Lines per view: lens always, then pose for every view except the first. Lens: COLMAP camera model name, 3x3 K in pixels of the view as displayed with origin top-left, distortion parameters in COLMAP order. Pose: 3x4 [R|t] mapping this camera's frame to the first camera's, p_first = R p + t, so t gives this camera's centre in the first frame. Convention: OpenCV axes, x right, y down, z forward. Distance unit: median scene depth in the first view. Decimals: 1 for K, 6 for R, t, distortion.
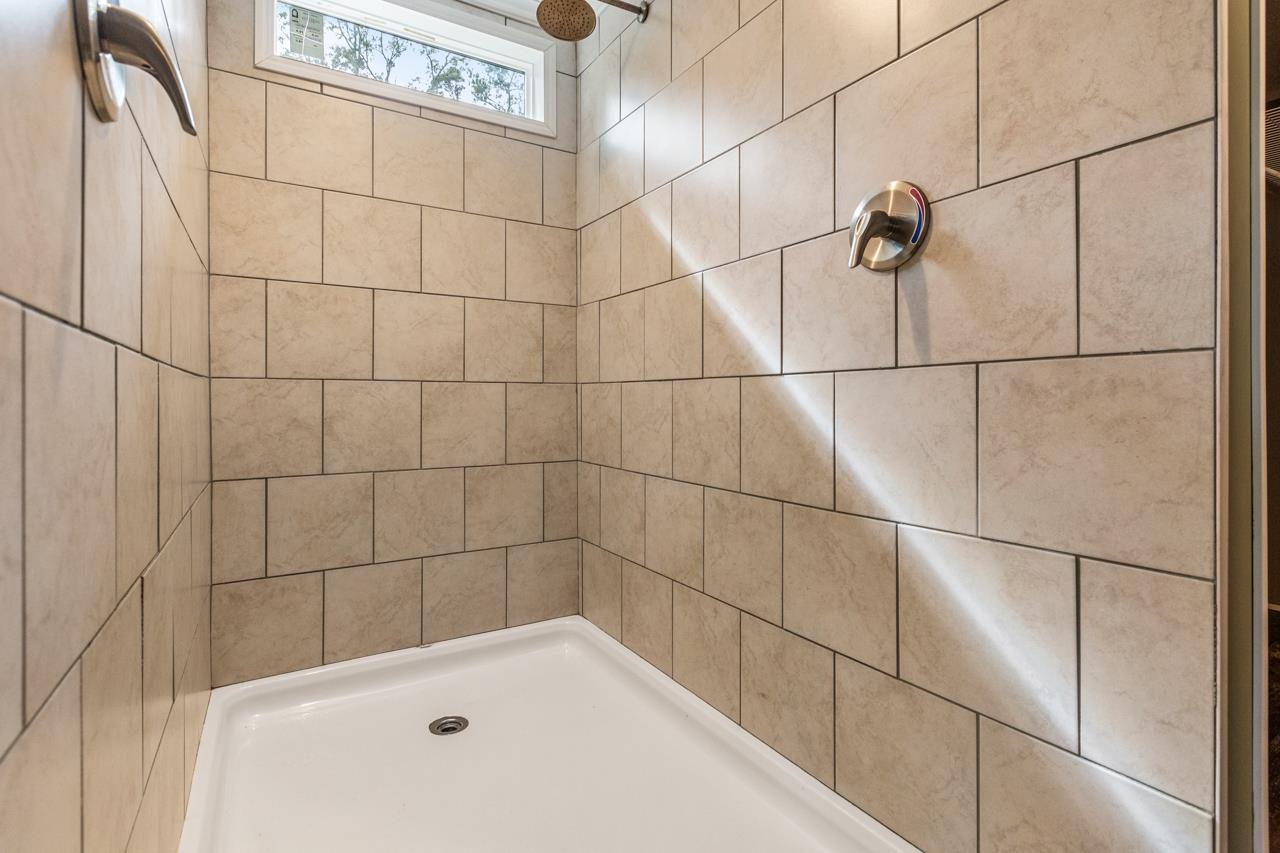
lens RADIAL K [[580.6, 0, 621.0], [0, 580.6, 409.8], [0, 0, 1]] dist [0.000517, 0.000245]
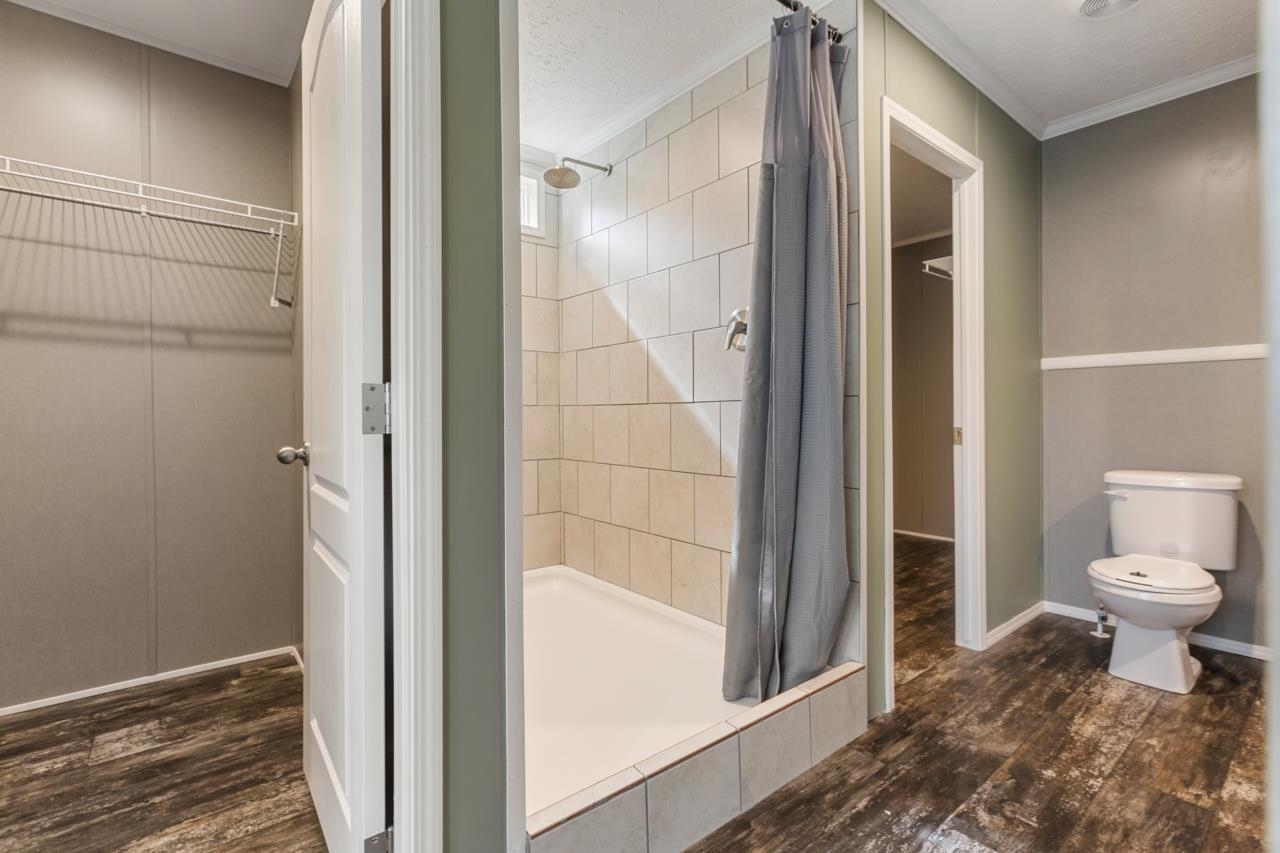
lens RADIAL K [[580.6, 0, 631.0], [0, 580.6, 417.4], [0, 0, 1]] dist [0.000517, 0.000245]
pose [[0.989760, -0.002899, 0.142709, -0.126055], [0.005247, 0.999857, -0.016084, 0.009841], [-0.142642, 0.016668, 0.989634, -0.555477]]
